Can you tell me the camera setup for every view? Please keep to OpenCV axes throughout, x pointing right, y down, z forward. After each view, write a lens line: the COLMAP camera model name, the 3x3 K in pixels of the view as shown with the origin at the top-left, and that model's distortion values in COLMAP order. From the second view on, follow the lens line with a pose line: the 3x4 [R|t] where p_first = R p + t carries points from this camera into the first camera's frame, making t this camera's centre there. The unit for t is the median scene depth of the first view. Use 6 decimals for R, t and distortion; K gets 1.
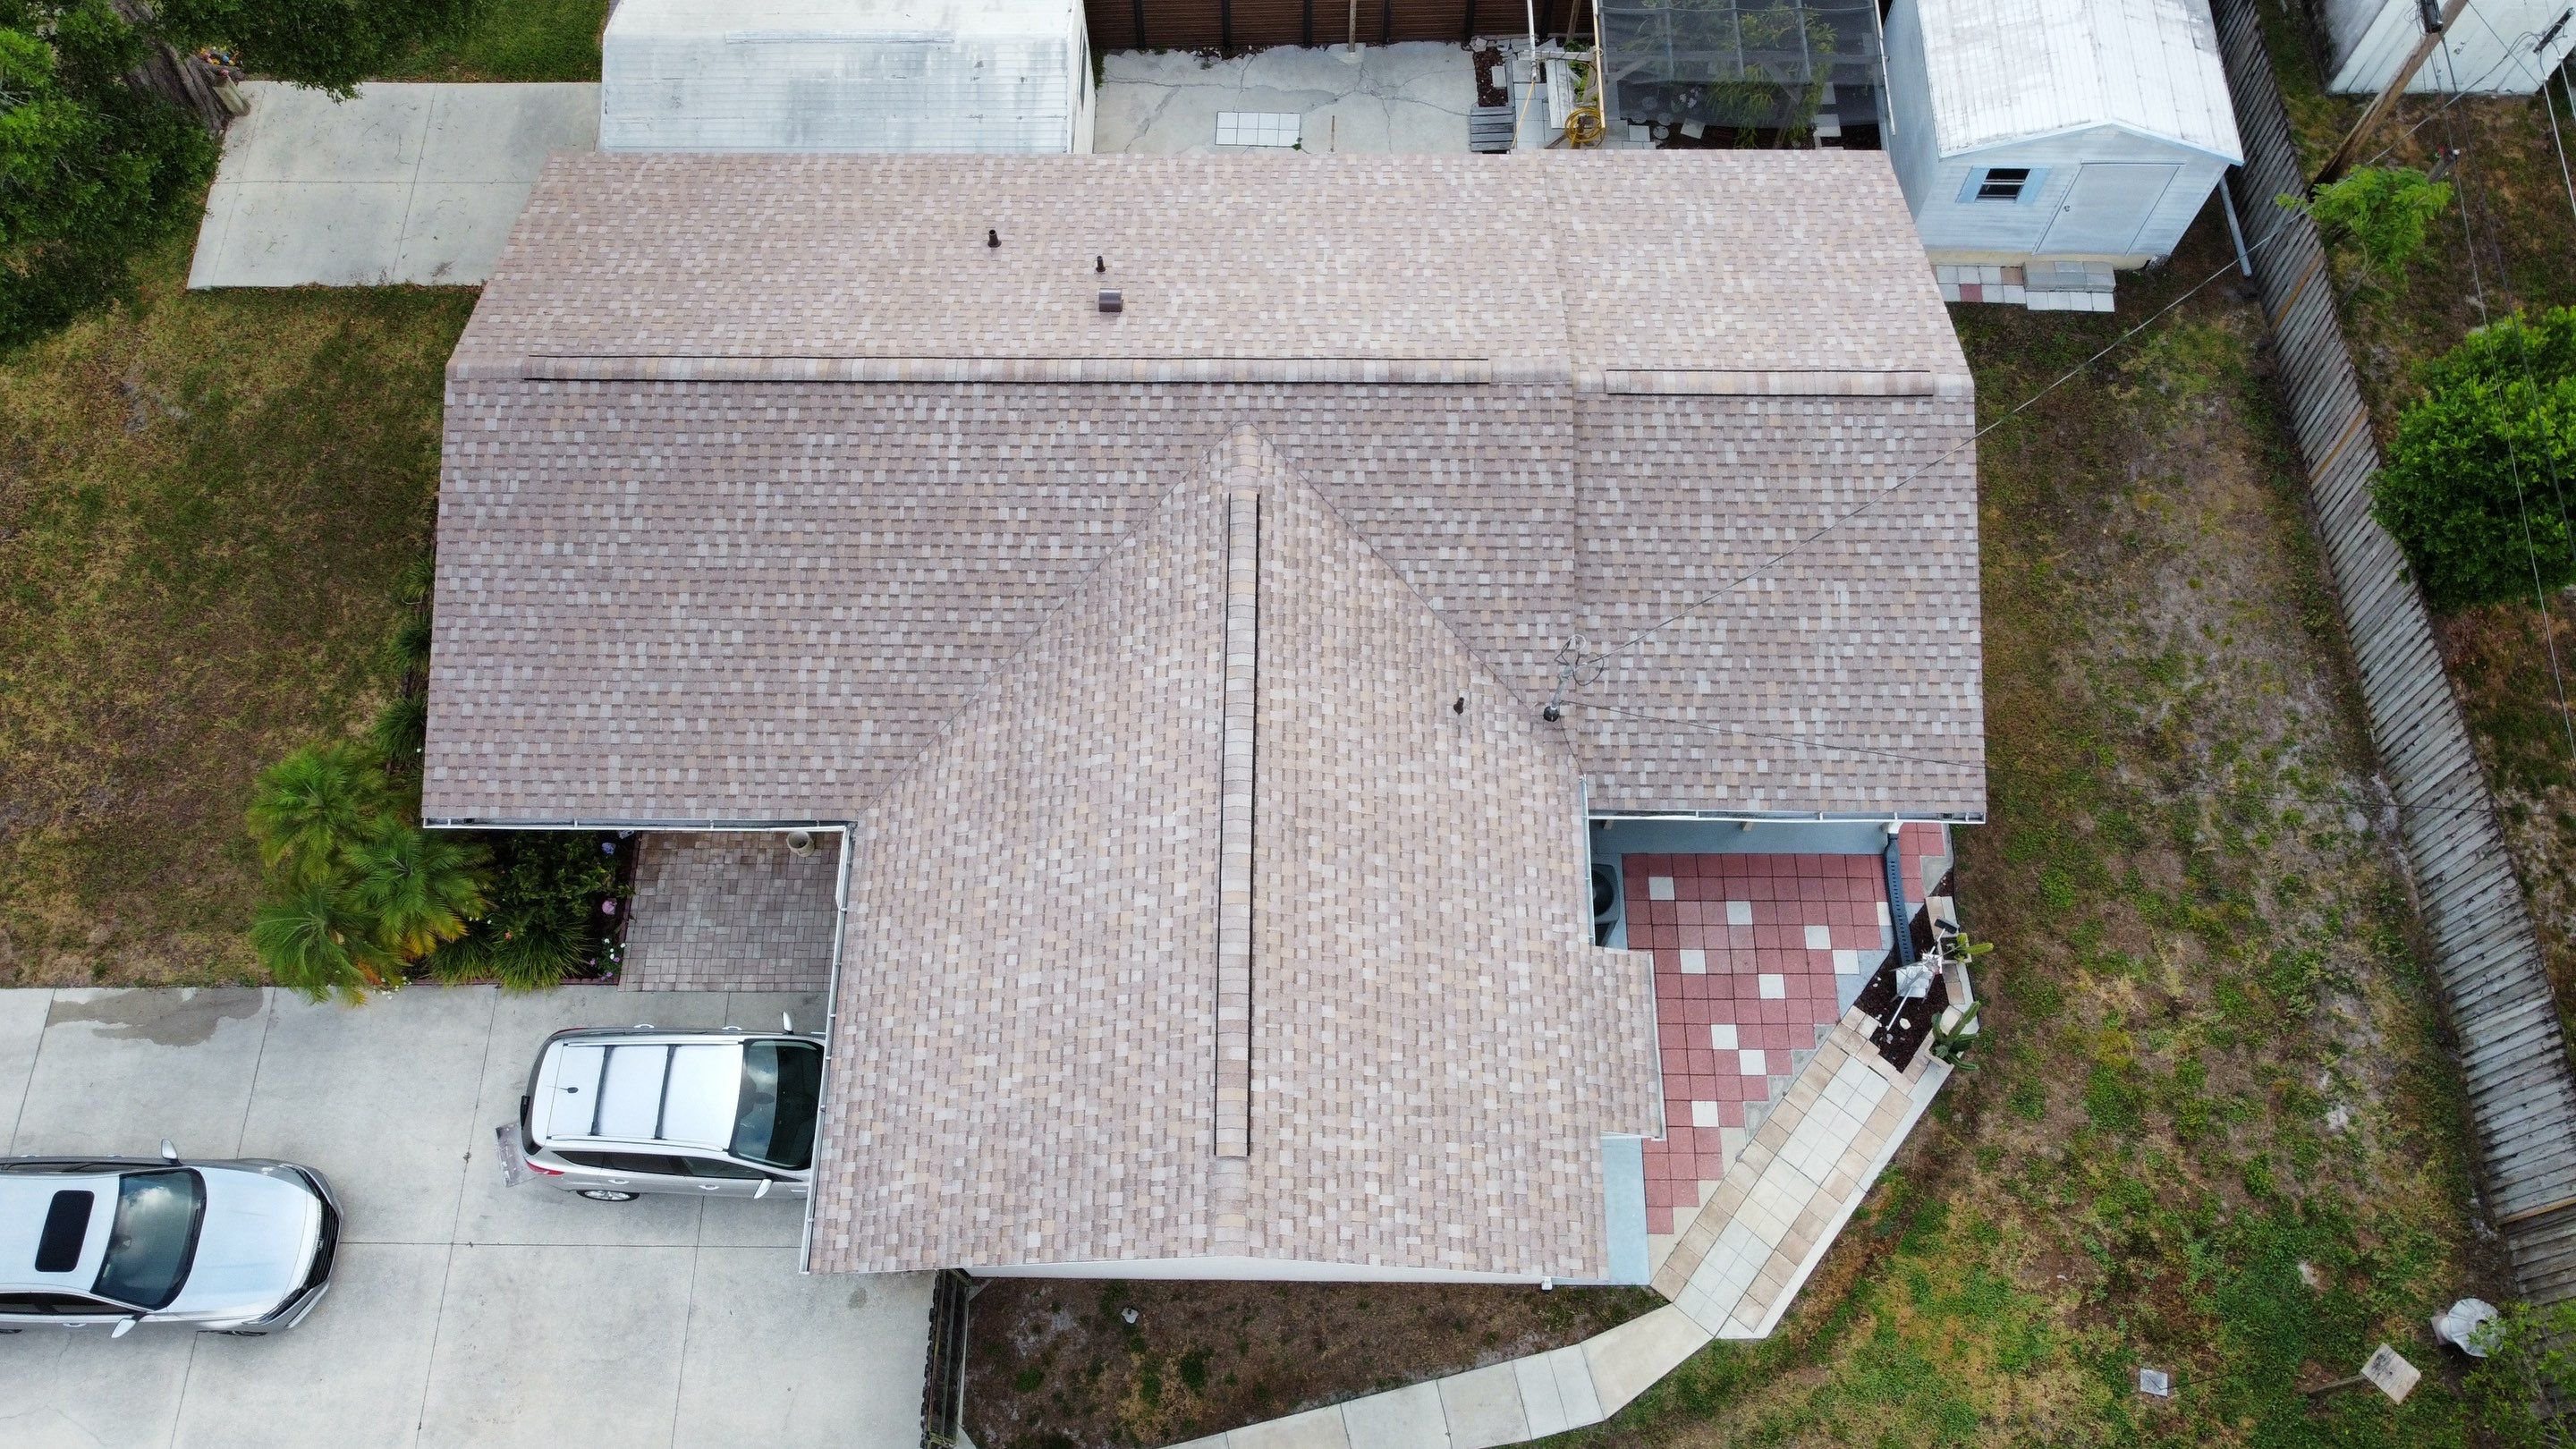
lens RADIAL K [[1937.3, 0, 1253.0], [0, 1937.3, 710.7], [0, 0, 1]] dist [0.005334, -0.013868]
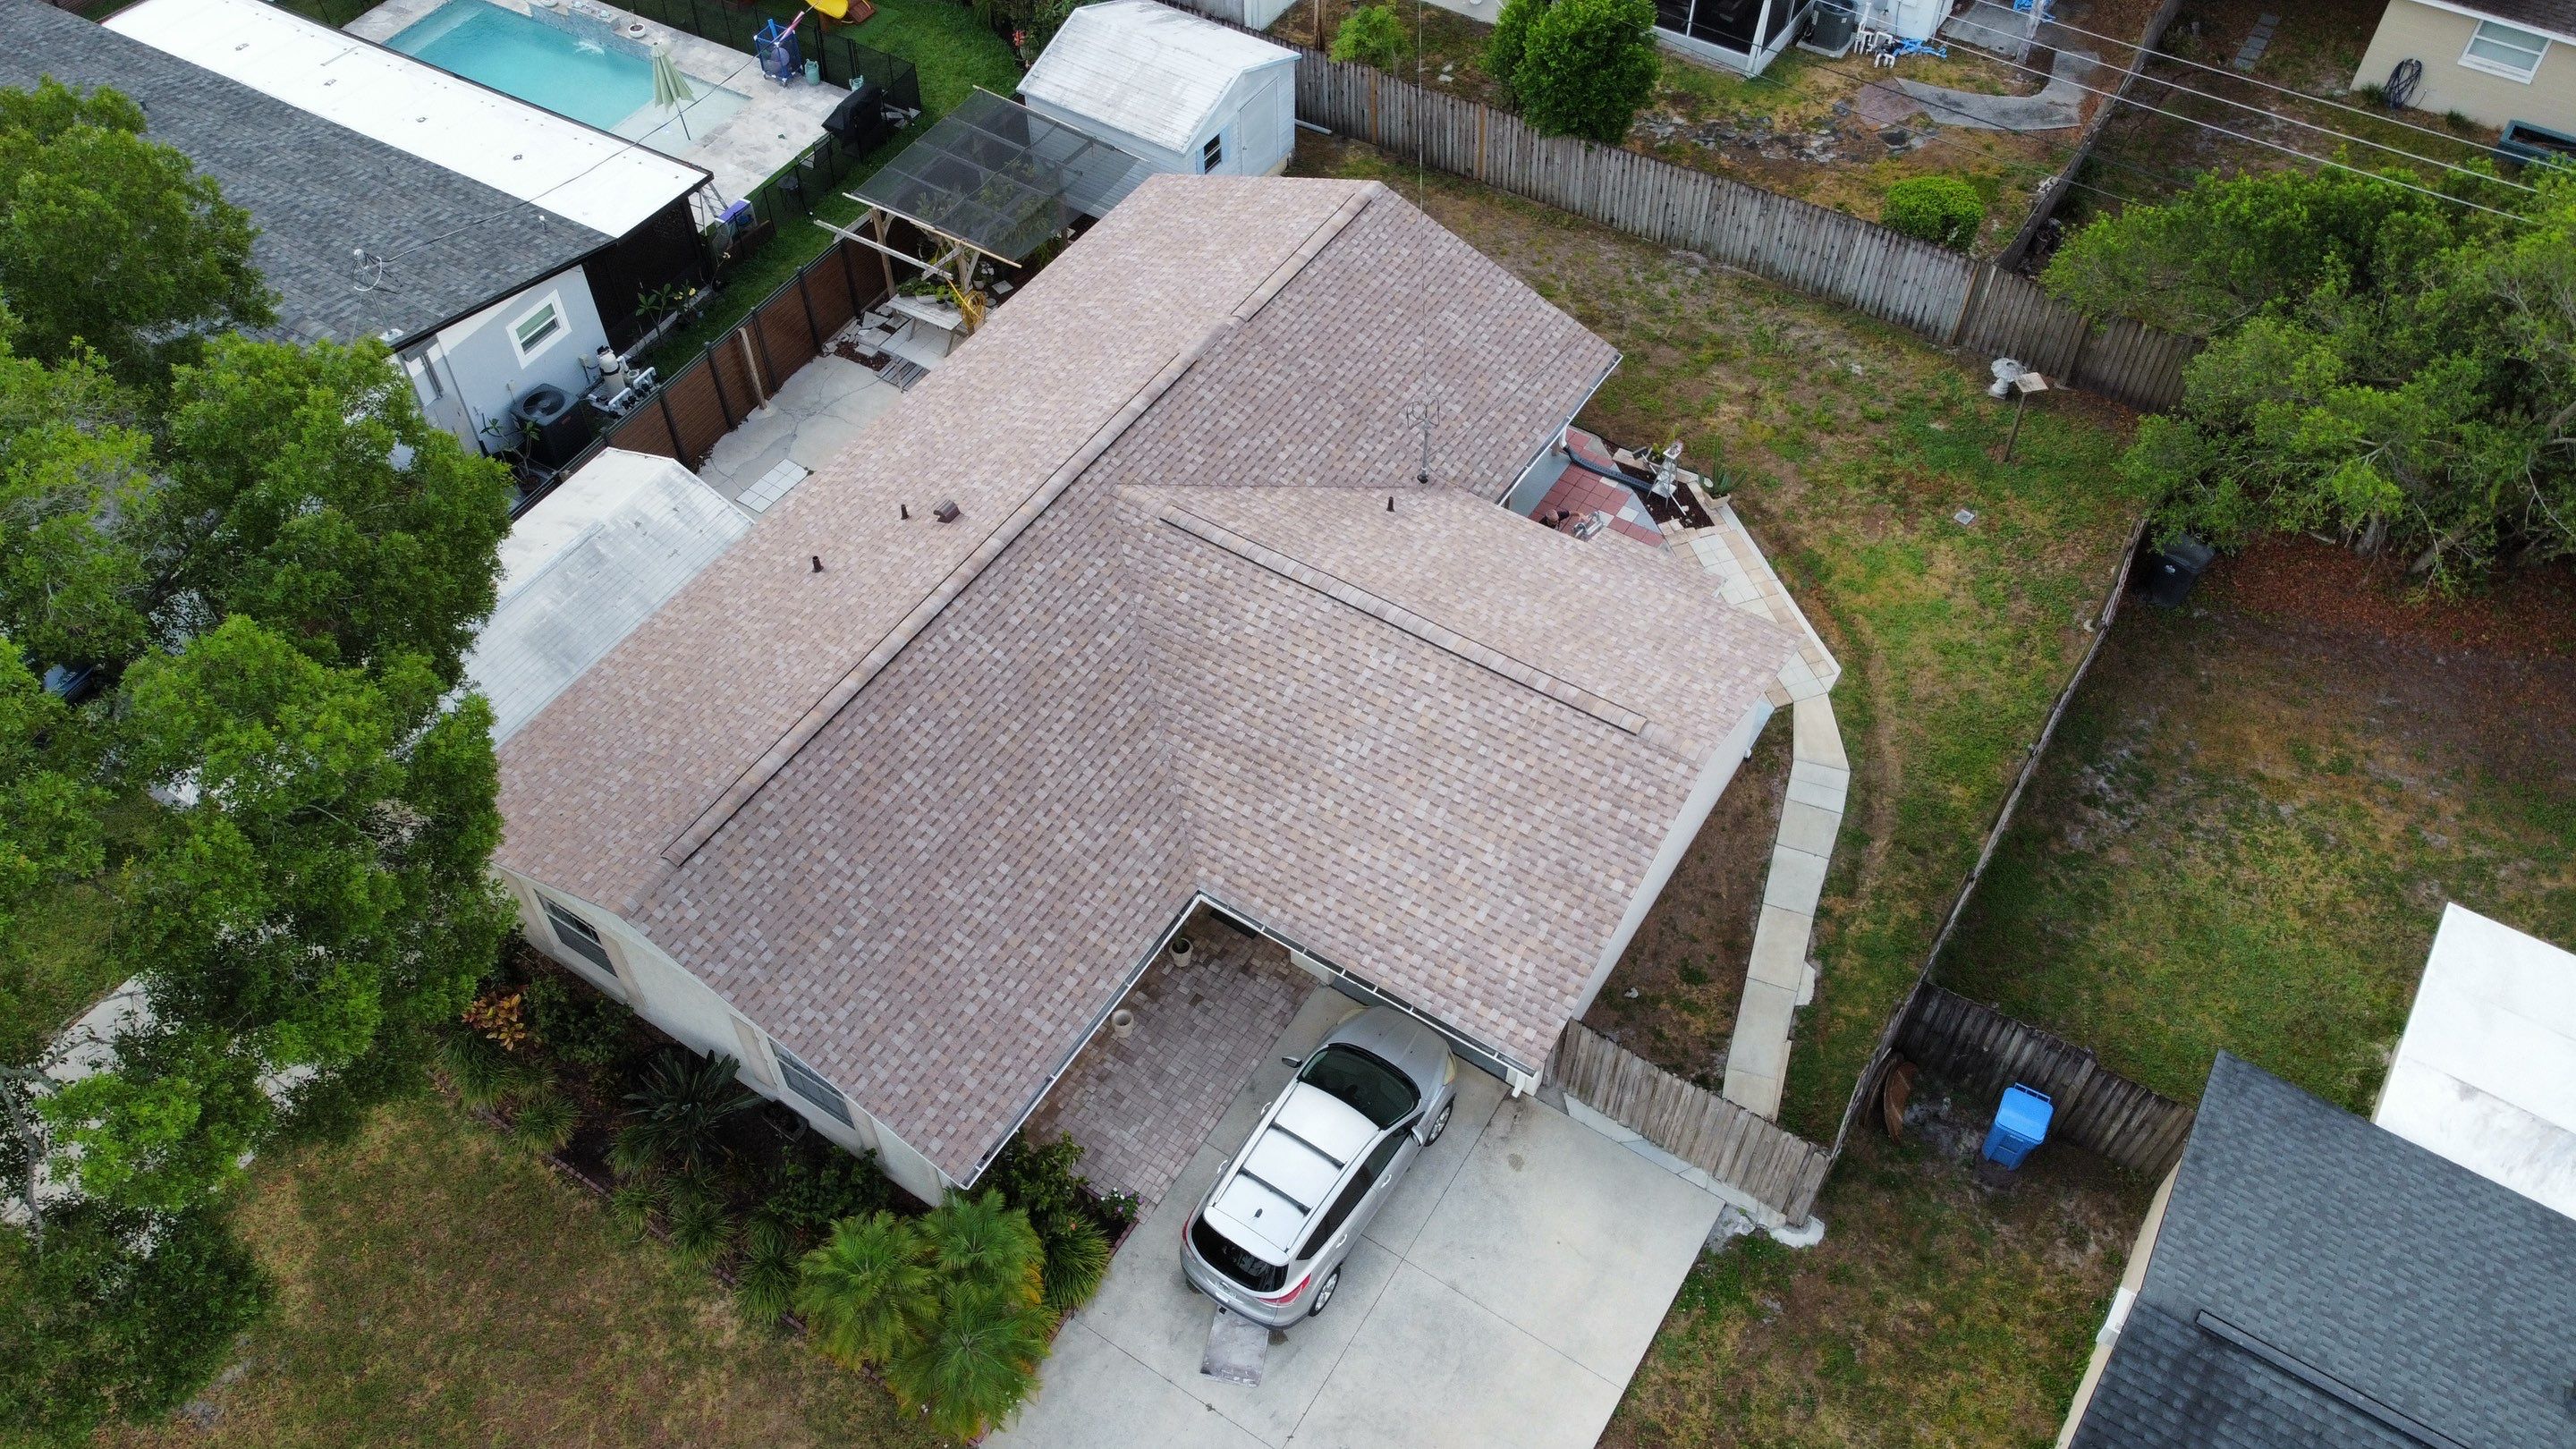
lens RADIAL K [[1937.3, 0, 1253.0], [0, 1937.3, 710.7], [0, 0, 1]] dist [0.005334, -0.013868]
pose [[0.535911, -0.643535, 0.546500, -0.736959], [0.772626, 0.634780, -0.010165, 0.026214], [-0.340366, 0.427688, 0.837397, -0.019600]]
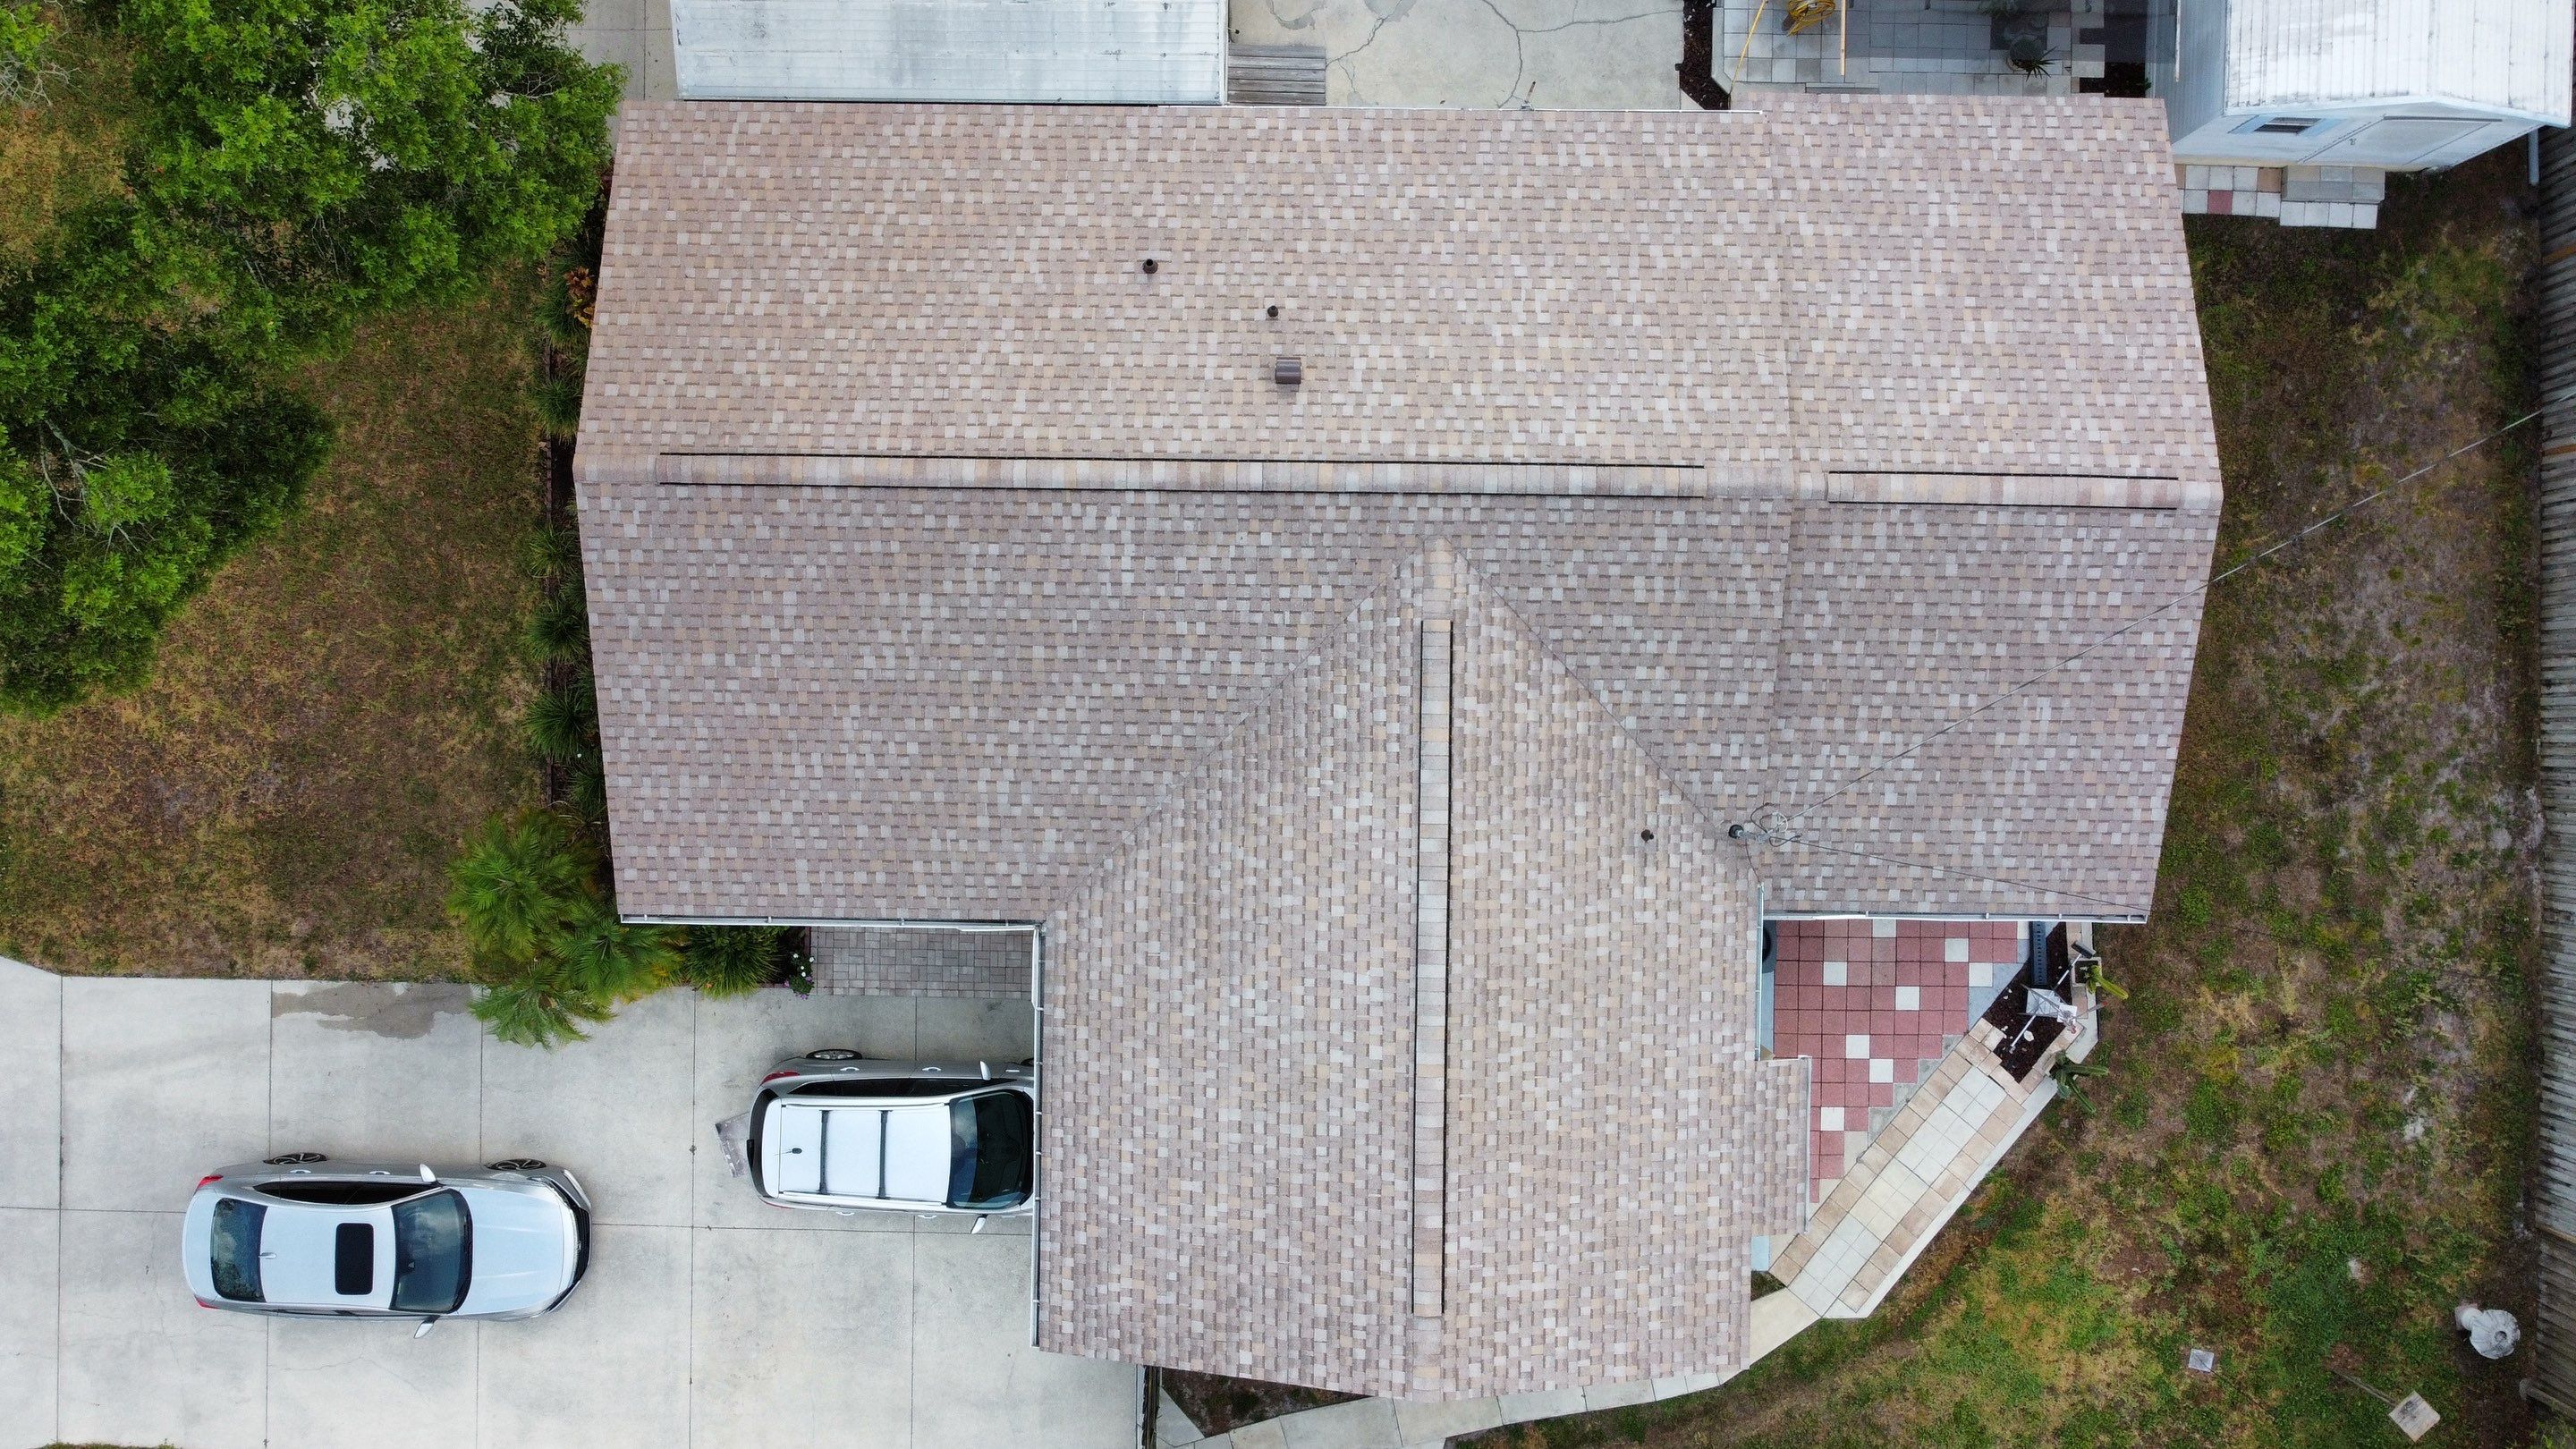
lens RADIAL K [[1941.9, 0, 1250.5], [0, 1941.9, 706.9], [0, 0, 1]] dist [-0.011160, 0.007390]
pose [[0.999998, 0.000103, 0.002003, -0.096869], [-0.000926, 0.909440, 0.415835, -0.464353], [-0.001779, -0.415836, 0.909438, 0.114141]]
